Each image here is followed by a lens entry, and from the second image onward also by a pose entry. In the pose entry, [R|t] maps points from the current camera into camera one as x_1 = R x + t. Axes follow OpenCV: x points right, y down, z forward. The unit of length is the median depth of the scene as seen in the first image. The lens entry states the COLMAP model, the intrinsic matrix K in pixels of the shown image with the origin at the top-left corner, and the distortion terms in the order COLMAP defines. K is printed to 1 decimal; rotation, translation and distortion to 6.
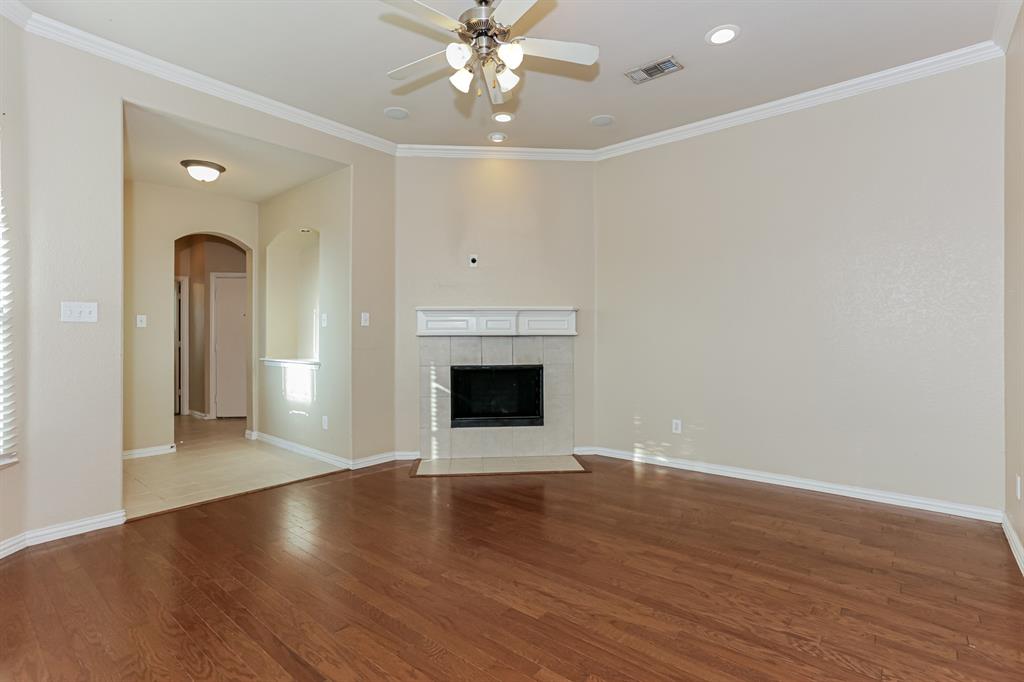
lens RADIAL K [[498.5, 0, 515.1], [0, 498.5, 331.6], [0, 0, 1]] dist [-0.000976, -0.000162]
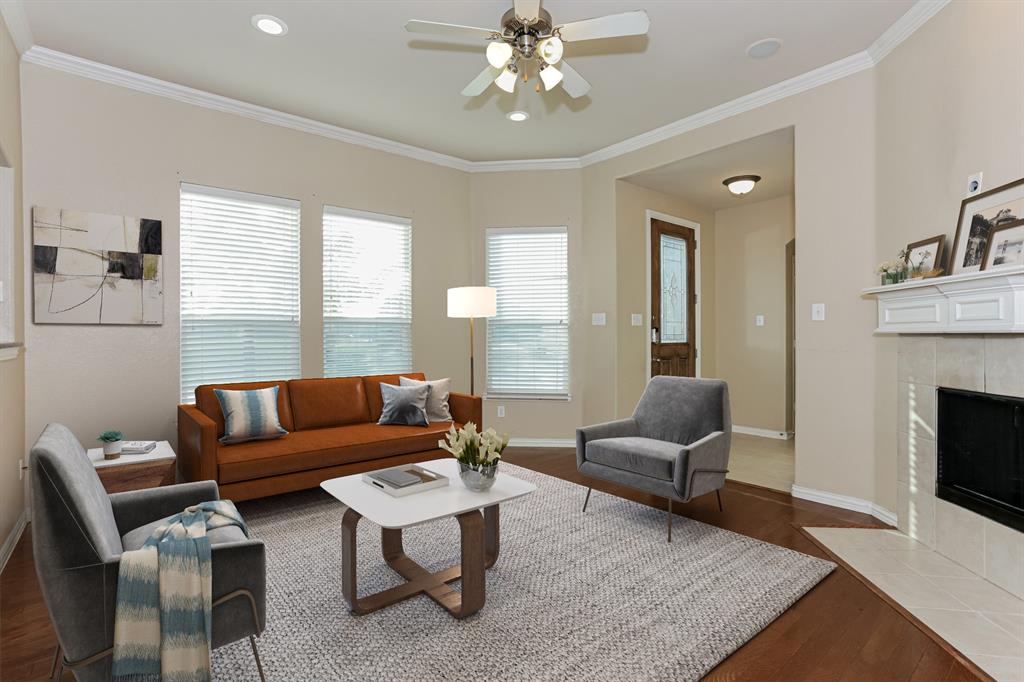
lens RADIAL K [[498.5, 0, 515.1], [0, 498.5, 331.6], [0, 0, 1]] dist [-0.000976, -0.000162]
pose [[-0.174925, -0.001739, -0.984580, 0.512774], [0.007975, 0.999963, -0.003183, 0.003686], [0.984550, -0.008409, -0.174904, 0.634450]]
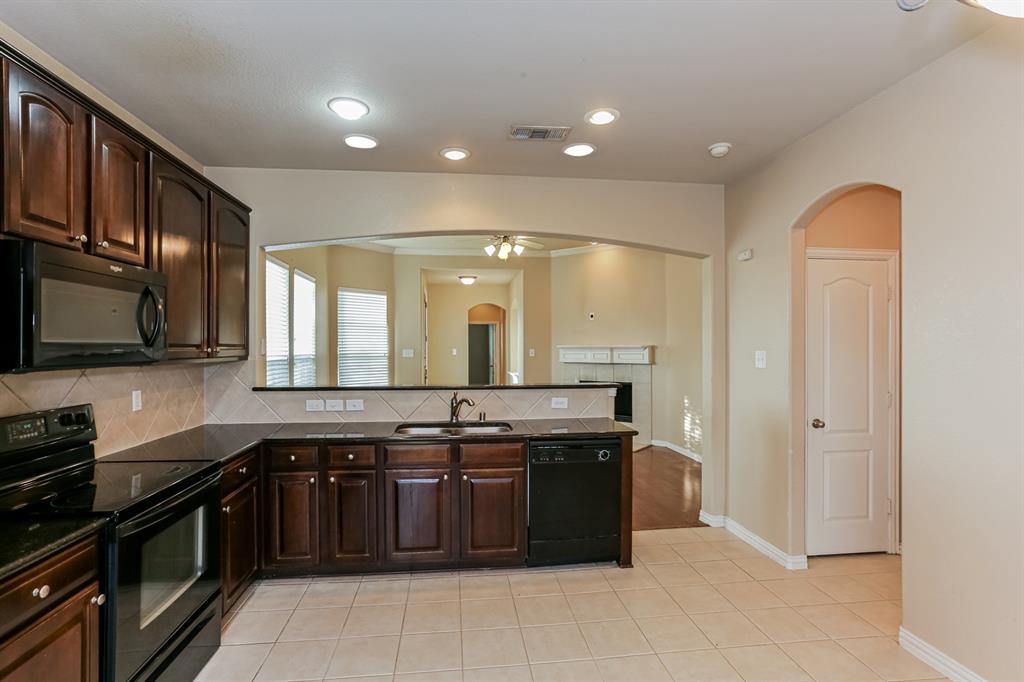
lens RADIAL K [[504.8, 0, 511.8], [0, 504.8, 345.9], [0, 0, 1]] dist [-0.000074, 0.000403]
pose [[0.740261, -0.000768, -0.672319, 0.825508], [0.004023, 0.999987, 0.003287, -0.053334], [0.672307, -0.005138, 0.740255, -0.377124]]
